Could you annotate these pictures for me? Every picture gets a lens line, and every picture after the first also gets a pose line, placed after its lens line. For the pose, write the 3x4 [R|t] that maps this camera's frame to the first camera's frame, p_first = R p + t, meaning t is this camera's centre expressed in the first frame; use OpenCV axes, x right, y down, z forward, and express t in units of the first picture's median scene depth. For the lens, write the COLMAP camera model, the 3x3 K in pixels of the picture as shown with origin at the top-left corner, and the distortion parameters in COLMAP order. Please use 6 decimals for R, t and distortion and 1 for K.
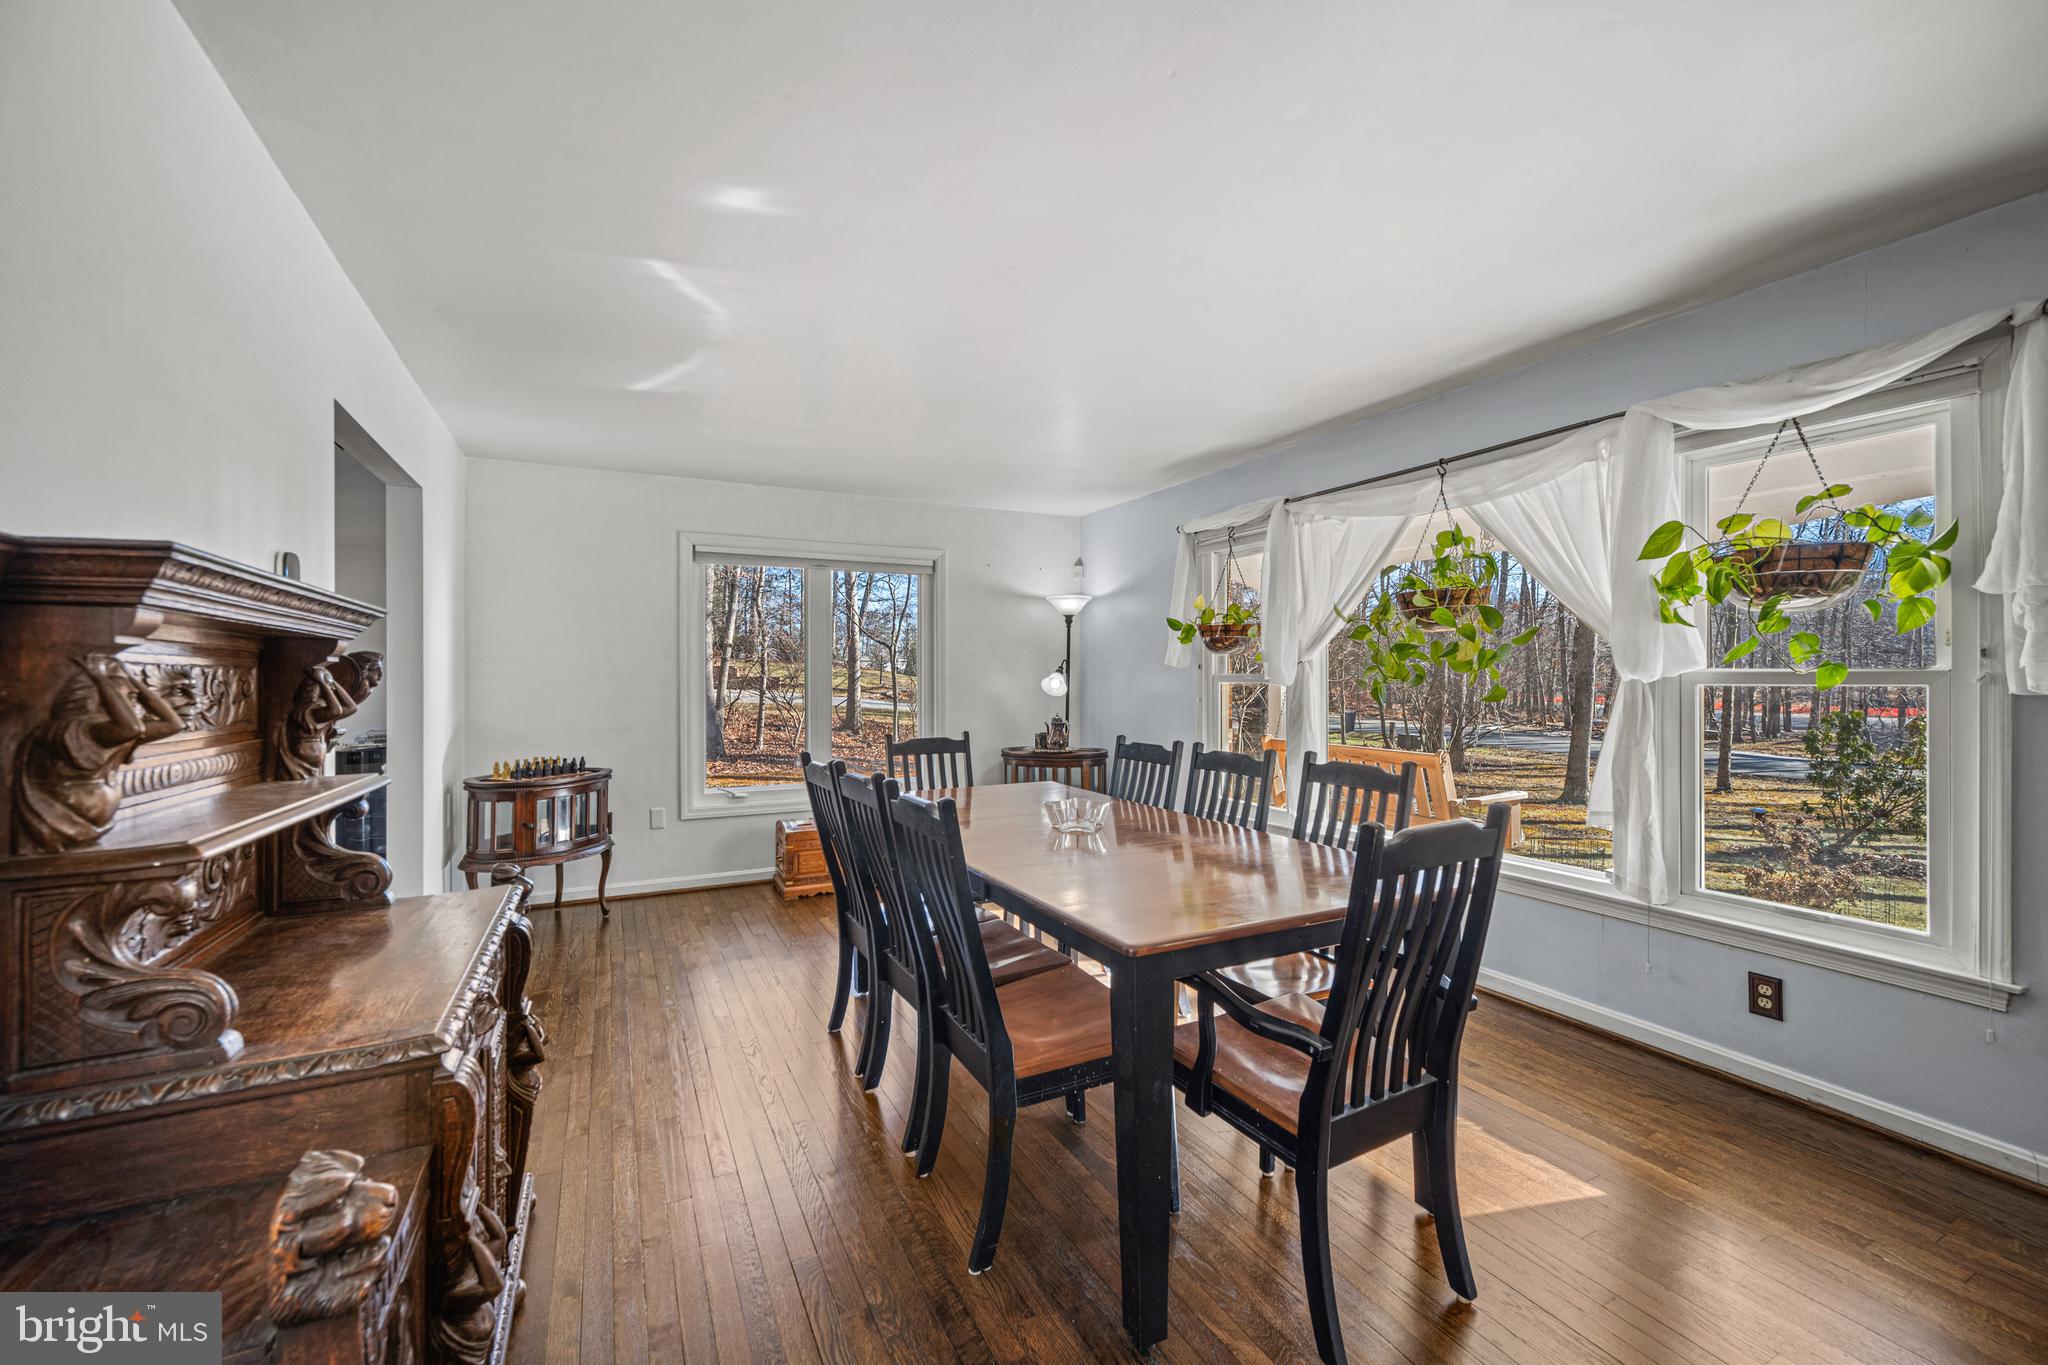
lens RADIAL K [[825.4, 0, 1028.3], [0, 825.4, 687.2], [0, 0, 1]] dist [-0.001838, 0.001481]
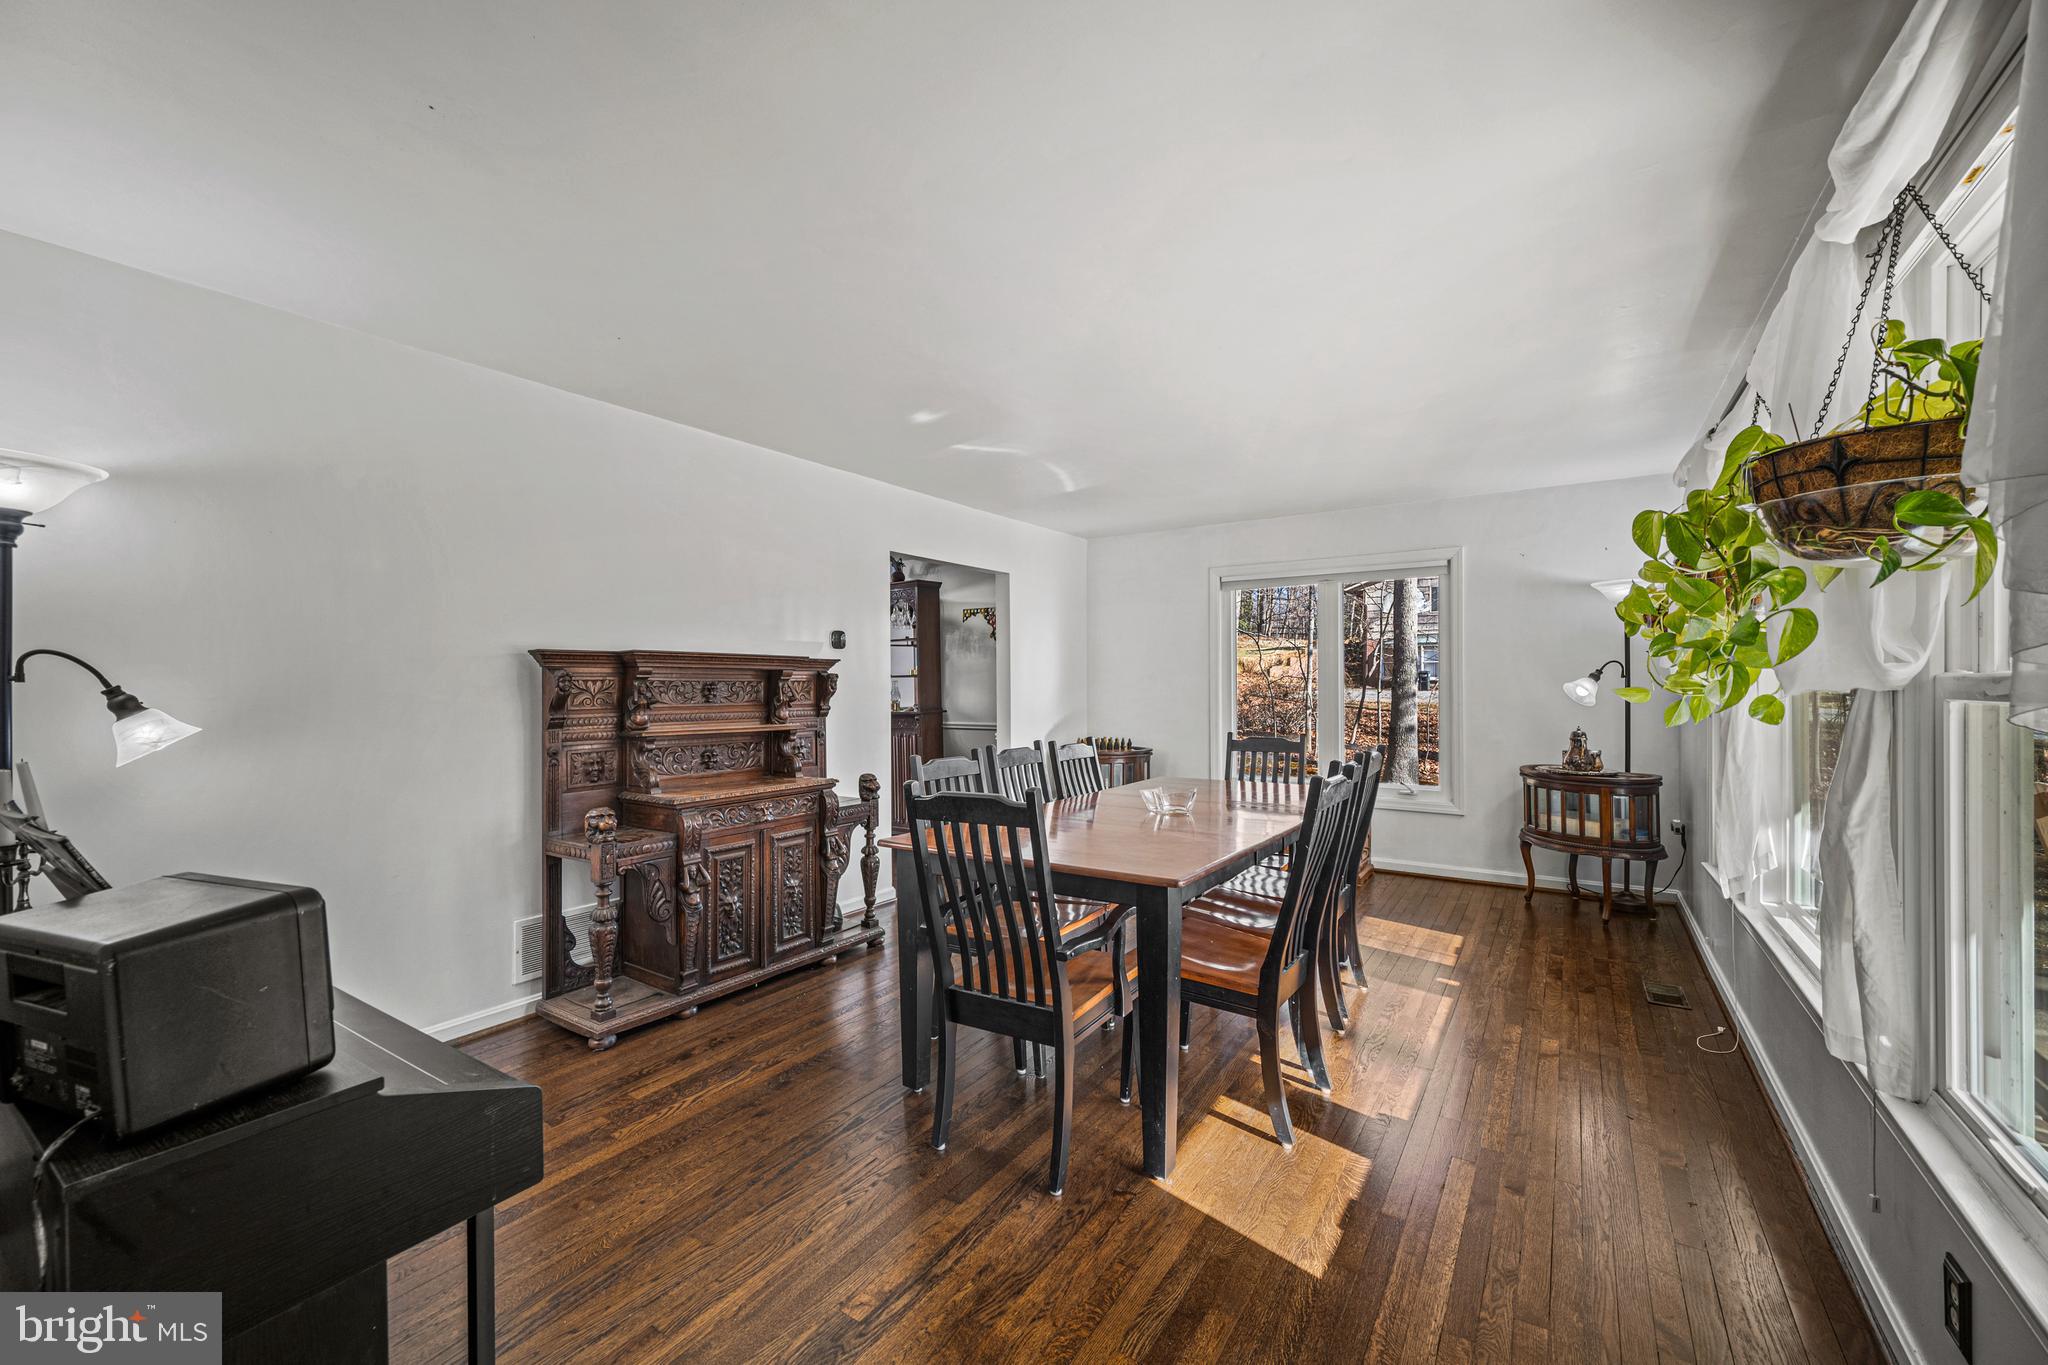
lens RADIAL K [[825.4, 0, 1015.3], [0, 825.4, 682.0], [0, 0, 1]] dist [-0.001838, 0.001481]
pose [[0.488506, -0.001435, -0.872560, 0.670245], [-0.011510, 0.999901, -0.008088, 0.000865], [0.872485, 0.013994, 0.488441, 0.148478]]
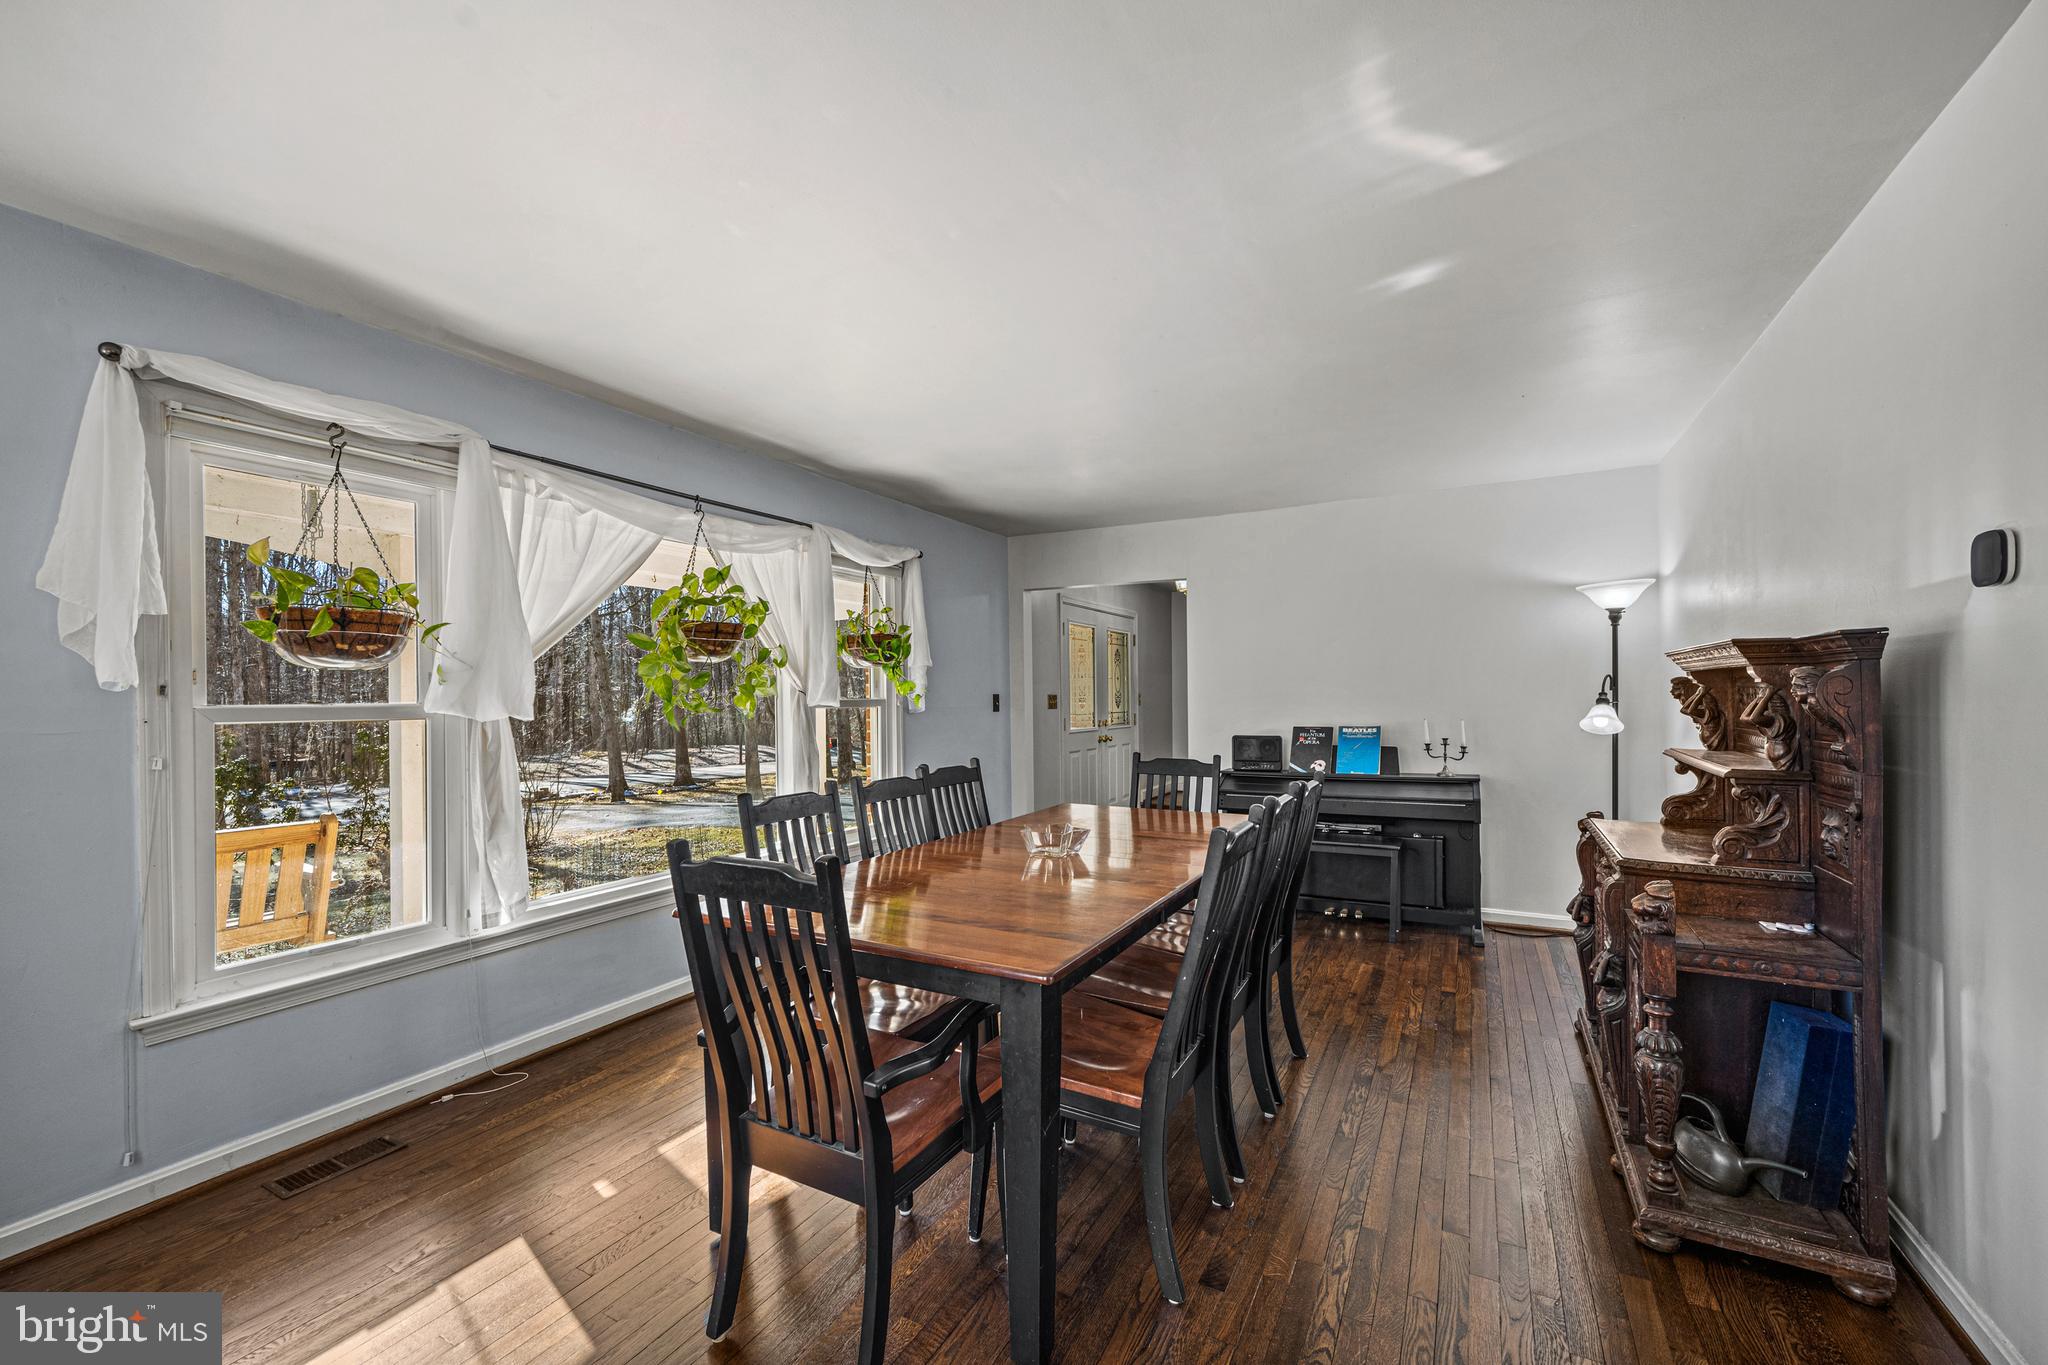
lens RADIAL K [[825.4, 0, 1022.6], [0, 825.4, 685.5], [0, 0, 1]] dist [-0.001838, 0.001481]
pose [[-0.564660, 0.027429, 0.824868, -0.490278], [0.026996, 0.999527, -0.014757, -0.010558], [-0.824882, 0.013935, -0.565133, 1.066846]]
